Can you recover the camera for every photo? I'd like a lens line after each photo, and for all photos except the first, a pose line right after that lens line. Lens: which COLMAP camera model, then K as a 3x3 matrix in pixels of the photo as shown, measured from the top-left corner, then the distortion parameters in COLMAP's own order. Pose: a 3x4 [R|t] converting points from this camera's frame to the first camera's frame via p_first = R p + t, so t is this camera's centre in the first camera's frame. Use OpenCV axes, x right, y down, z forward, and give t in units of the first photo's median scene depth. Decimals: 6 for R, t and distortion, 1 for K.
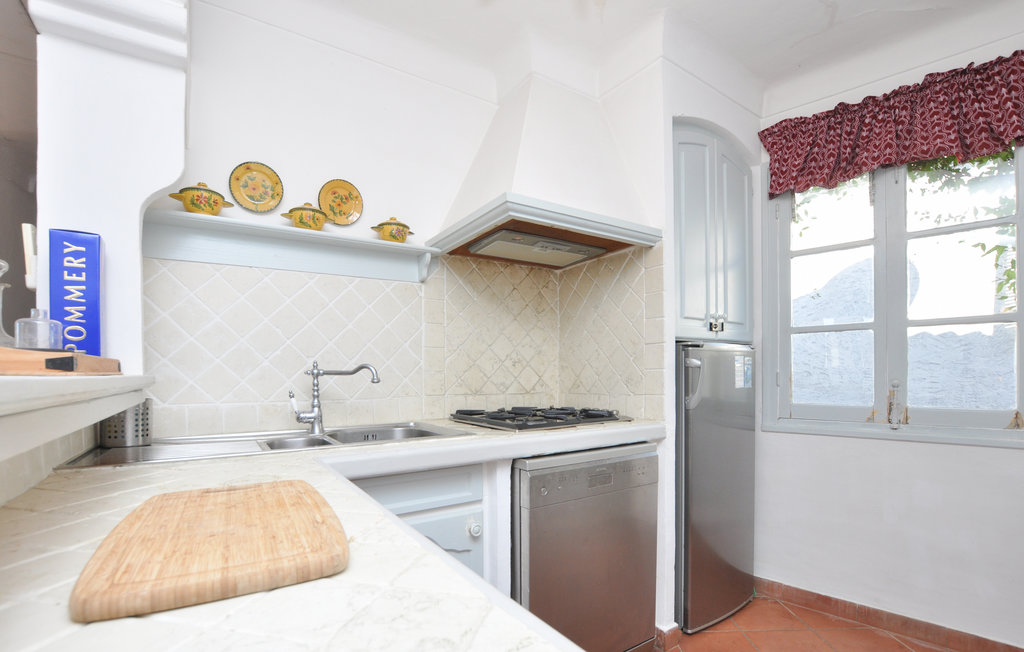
lens RADIAL K [[471.8, 0, 513.3], [0, 471.8, 383.3], [0, 0, 1]] dist [-0.012335, 0.000328]
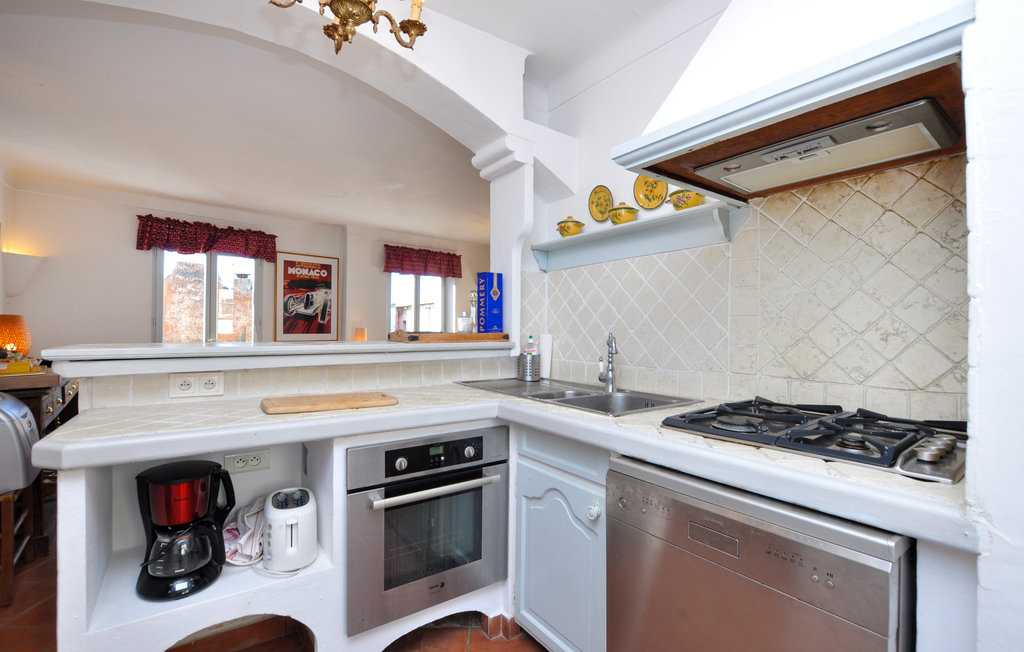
lens RADIAL K [[438.1, 0, 510.2], [0, 438.1, 326.0], [0, 0, 1]] dist [-0.000543, -0.000040]
pose [[0.073958, 0.002912, -0.997257, 0.574628], [-0.023139, 0.999732, 0.001203, -0.050299], [0.996993, 0.022987, 0.074006, 0.542857]]
